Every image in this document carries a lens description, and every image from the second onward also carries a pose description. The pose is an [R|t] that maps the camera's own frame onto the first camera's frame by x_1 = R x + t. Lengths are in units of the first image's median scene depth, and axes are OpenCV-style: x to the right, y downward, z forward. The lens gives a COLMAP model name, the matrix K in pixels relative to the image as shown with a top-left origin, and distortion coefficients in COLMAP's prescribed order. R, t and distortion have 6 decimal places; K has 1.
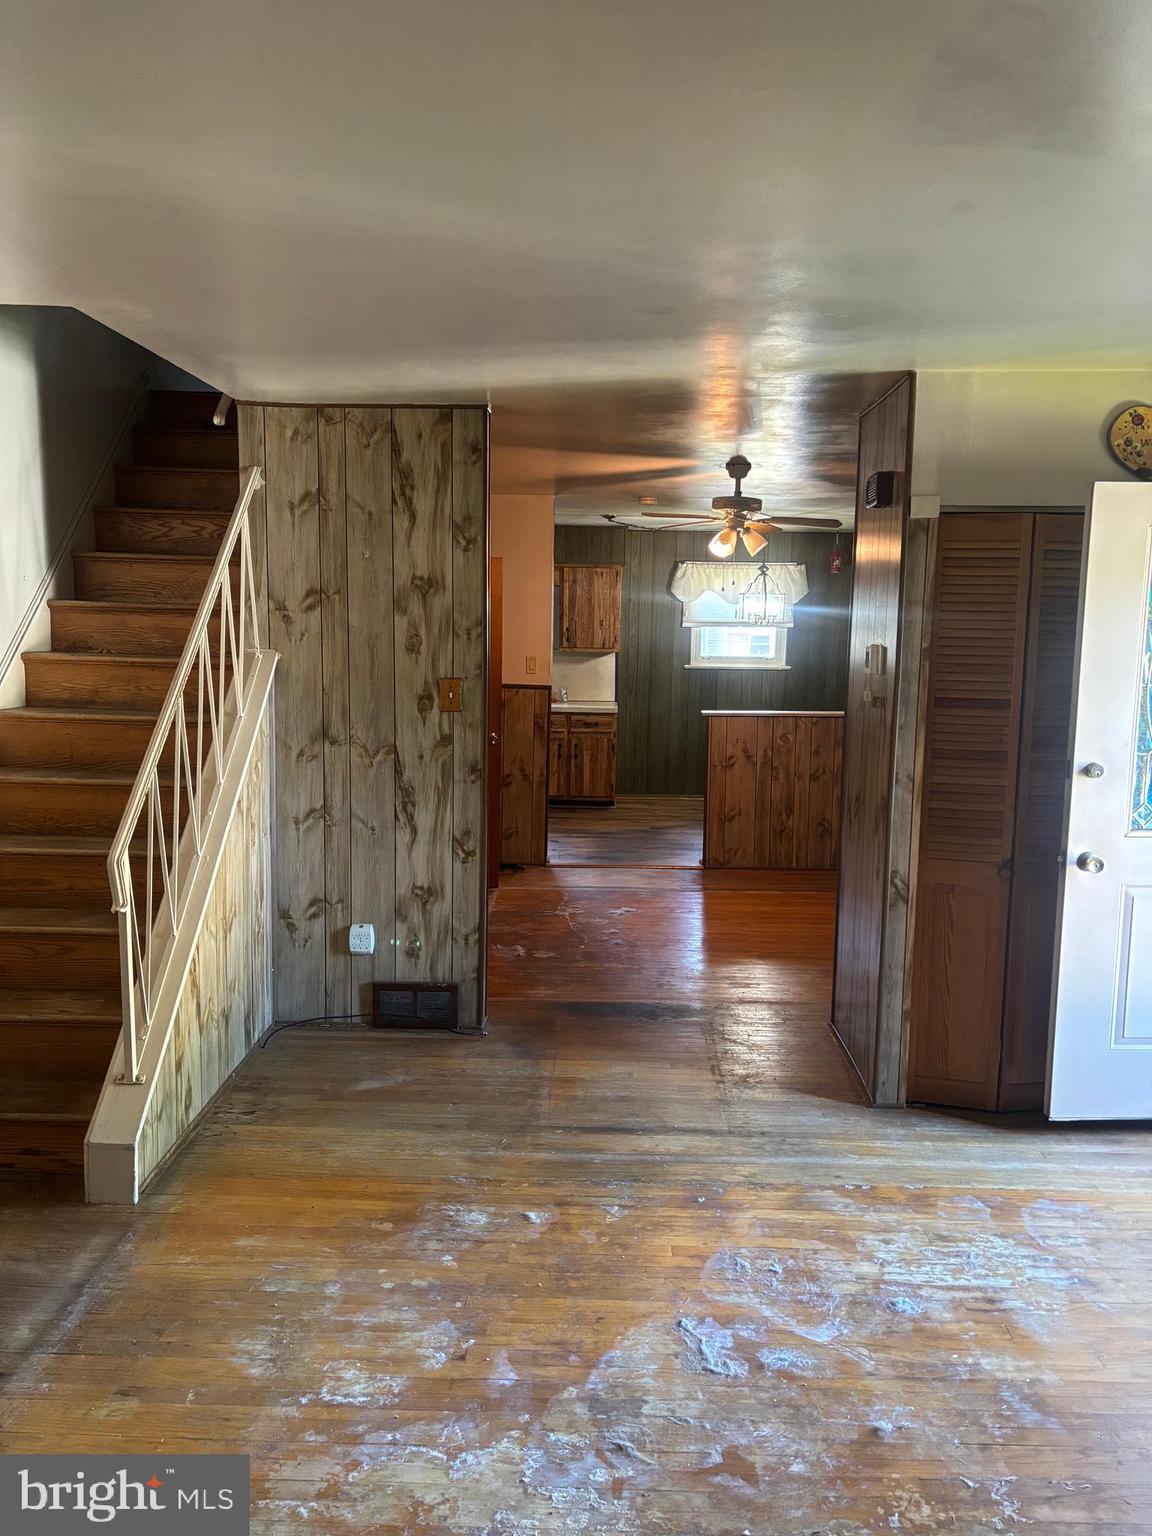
lens RADIAL K [[1163.9, 0, 579.7], [0, 1163.9, 766.1], [0, 0, 1]] dist [0.039854, -0.027191]
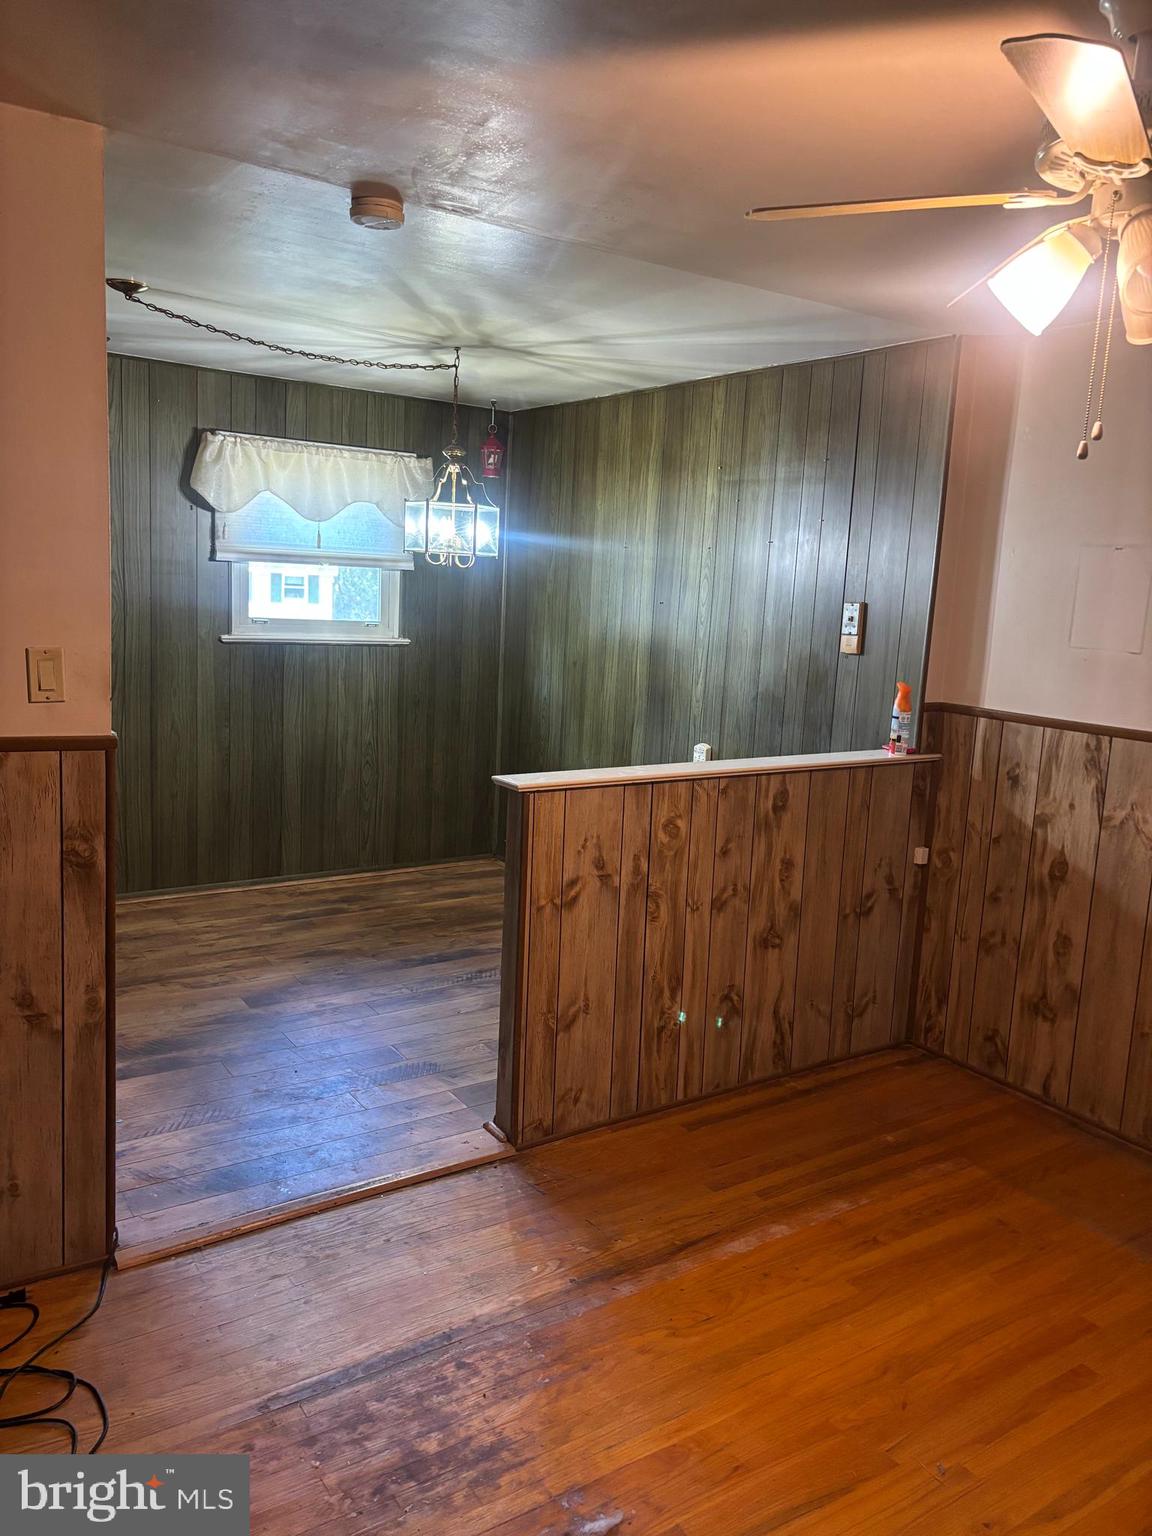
lens RADIAL K [[1163.9, 0, 589.1], [0, 1163.9, 771.0], [0, 0, 1]] dist [0.039854, -0.027191]
pose [[0.819579, -0.067222, 0.569009, -0.101103], [0.034855, 0.997104, 0.067593, -0.075715], [-0.571905, -0.035565, 0.819548, 0.646078]]
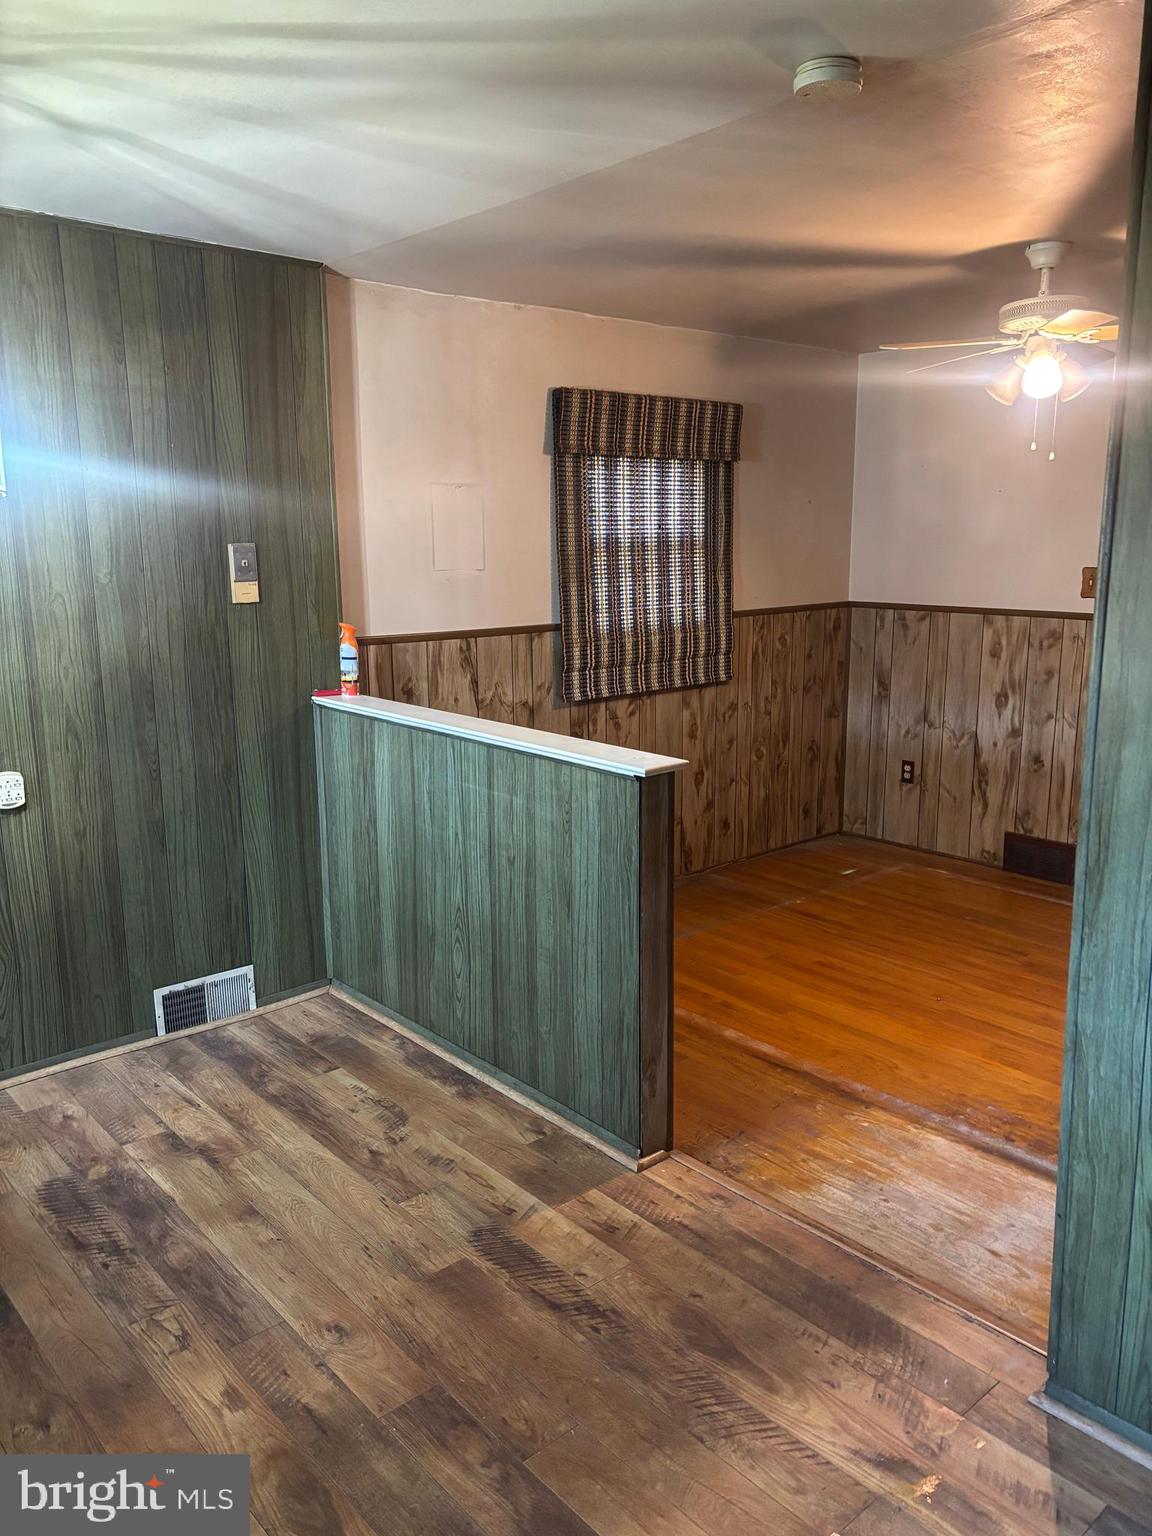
lens RADIAL K [[1163.9, 0, 566.2], [0, 1163.9, 774.1], [0, 0, 1]] dist [0.039854, -0.027191]
pose [[-0.677370, -0.160058, 0.718019, -0.128501], [0.087574, 0.951558, 0.294733, -0.149470], [-0.730412, 0.262523, -0.630540, 1.226577]]
